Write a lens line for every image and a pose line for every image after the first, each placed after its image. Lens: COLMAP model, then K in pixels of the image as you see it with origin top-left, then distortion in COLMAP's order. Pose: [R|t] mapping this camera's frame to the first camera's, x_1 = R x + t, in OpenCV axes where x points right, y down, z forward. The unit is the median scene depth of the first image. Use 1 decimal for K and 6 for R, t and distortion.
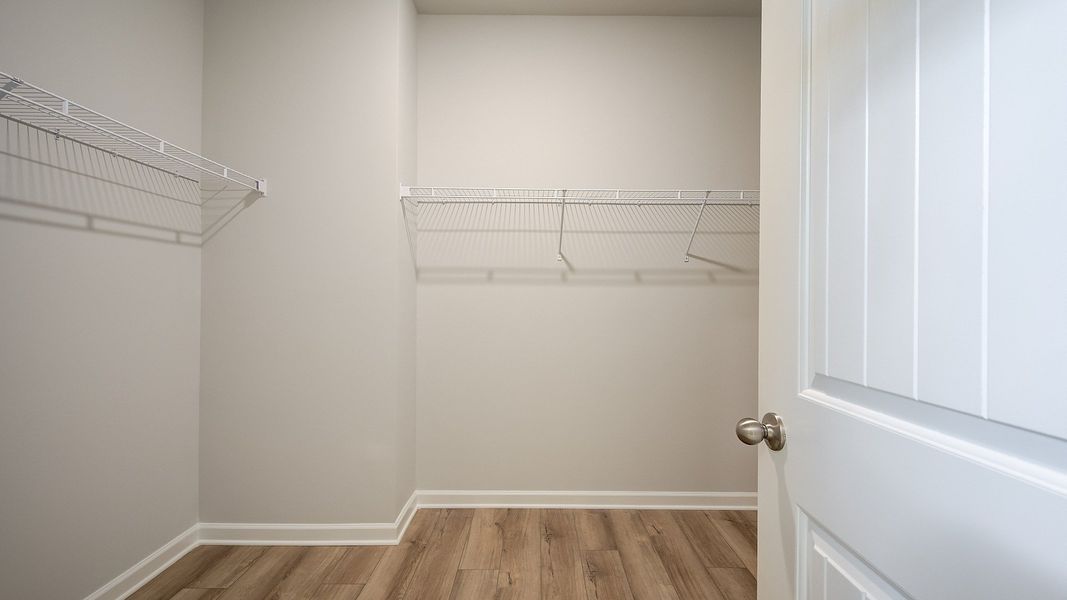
lens RADIAL K [[460.6, 0, 541.8], [0, 460.6, 294.4], [0, 0, 1]] dist [0.002248, 0.000647]
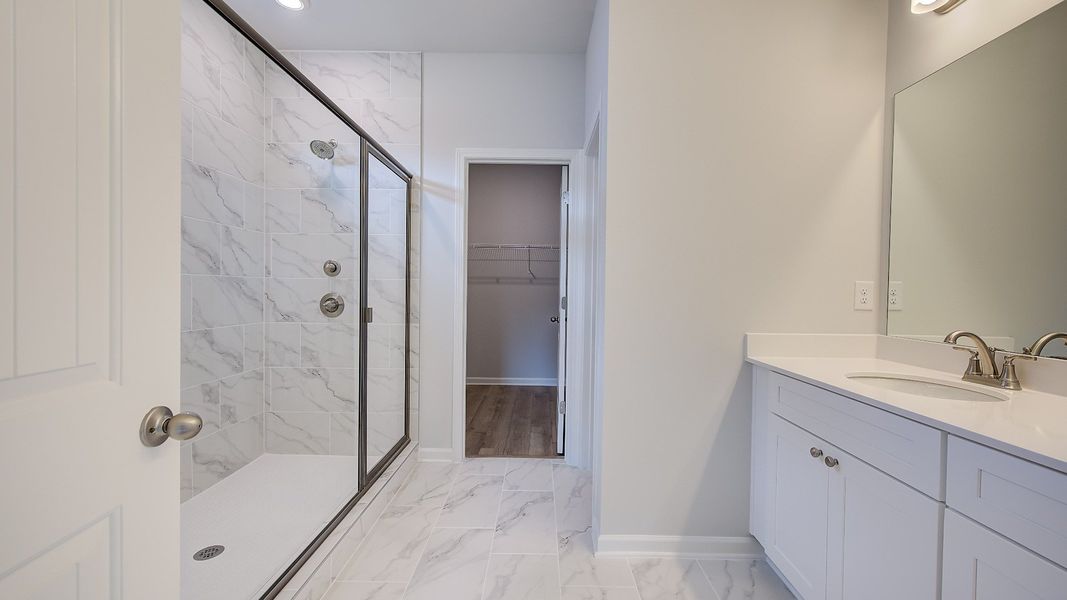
lens RADIAL K [[426.0, 0, 534.8], [0, 426.0, 295.9], [0, 0, 1]] dist [0.002906, -0.000646]
pose [[0.999825, 0.007304, -0.017227, 0.104051], [-0.007154, 0.999936, 0.008739, 0.014752], [0.017290, -0.008614, 0.999813, -1.063009]]
